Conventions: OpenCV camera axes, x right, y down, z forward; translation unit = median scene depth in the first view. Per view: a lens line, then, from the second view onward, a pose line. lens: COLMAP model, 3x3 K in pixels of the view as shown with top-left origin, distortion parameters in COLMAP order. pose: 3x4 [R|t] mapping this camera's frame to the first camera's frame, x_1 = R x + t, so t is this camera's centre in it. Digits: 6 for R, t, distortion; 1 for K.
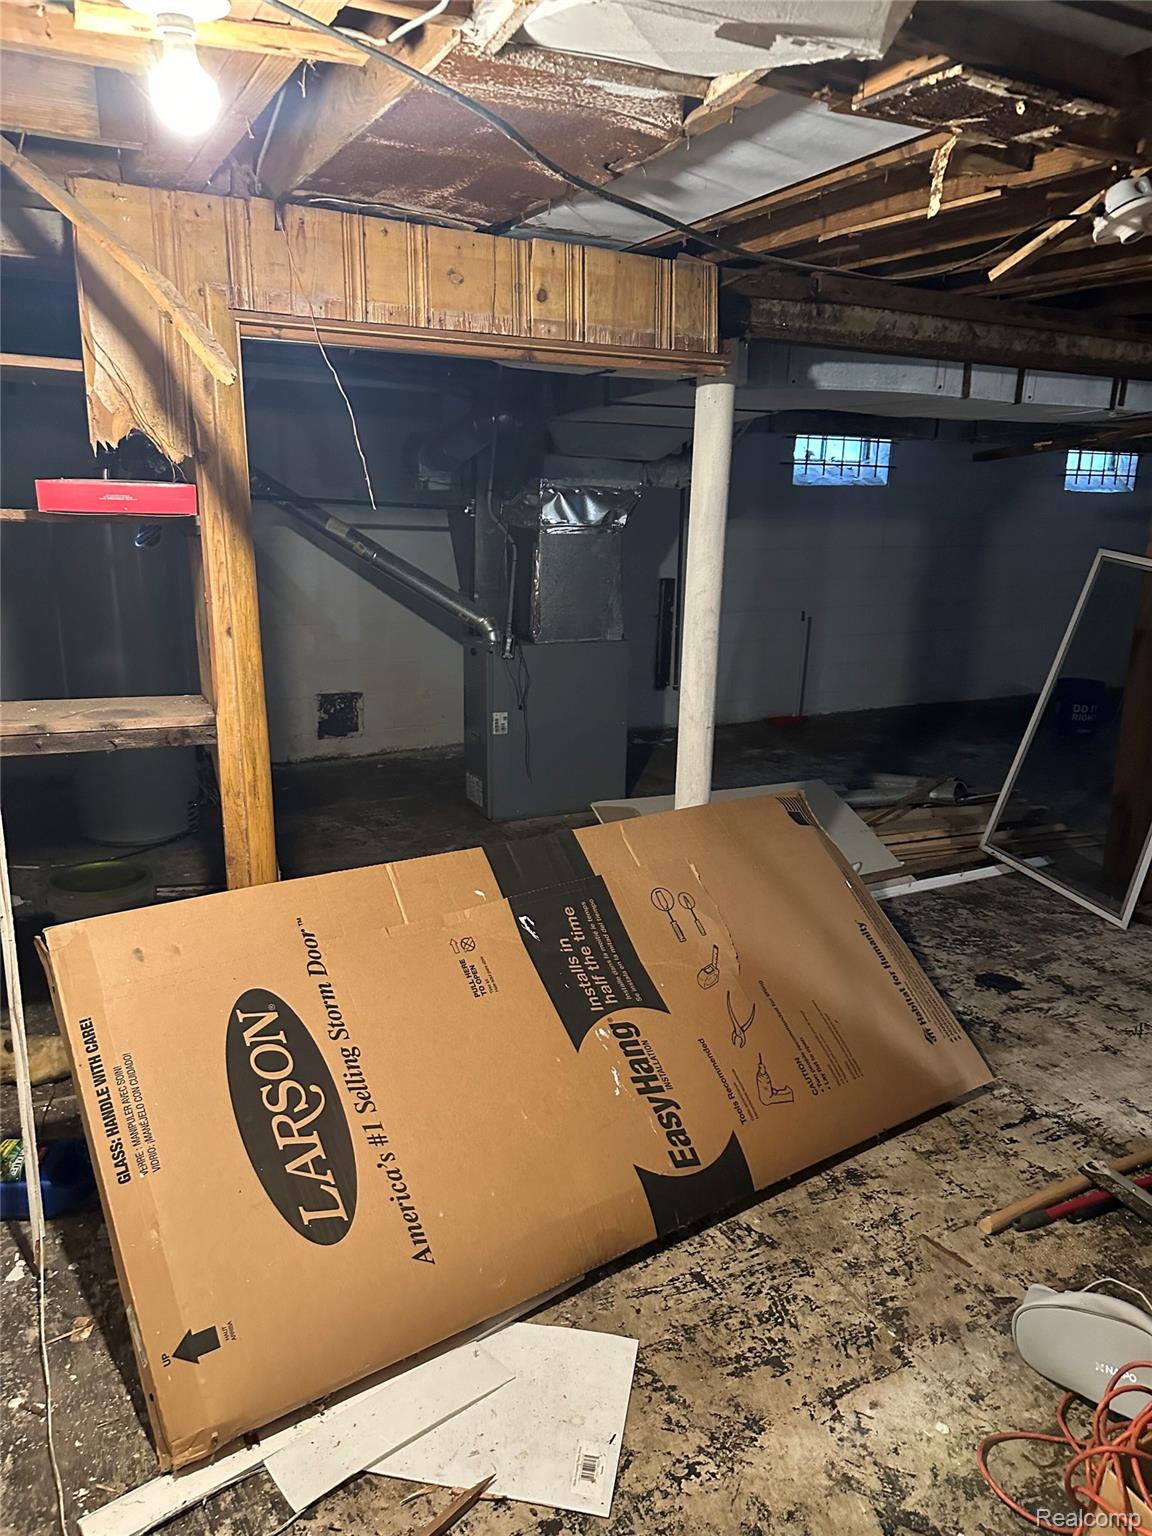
lens RADIAL K [[1080.3, 0, 568.7], [0, 1080.3, 766.1], [0, 0, 1]] dist [0.033925, -0.041119]
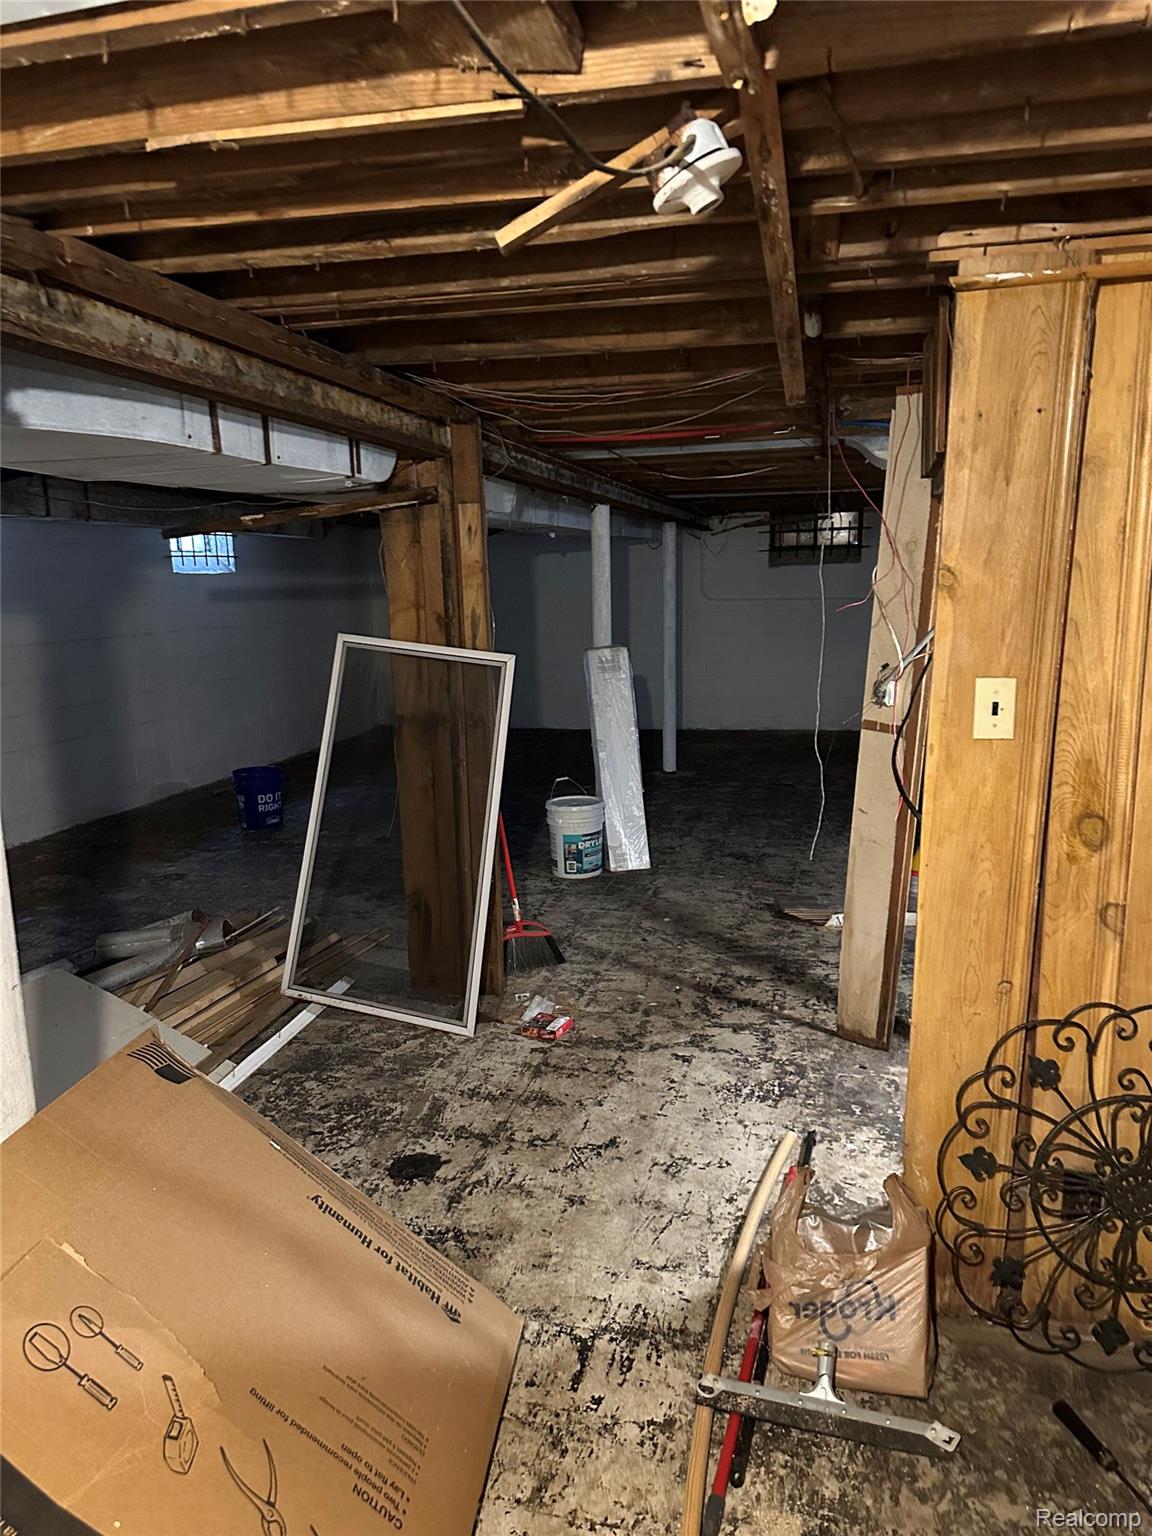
lens RADIAL K [[1080.3, 0, 583.0], [0, 1080.3, 772.2], [0, 0, 1]] dist [0.033925, -0.041119]
pose [[0.662497, -0.170008, 0.729517, -0.063783], [0.219687, 0.975176, 0.027753, -0.086737], [-0.716125, 0.141879, 0.683400, 0.334556]]
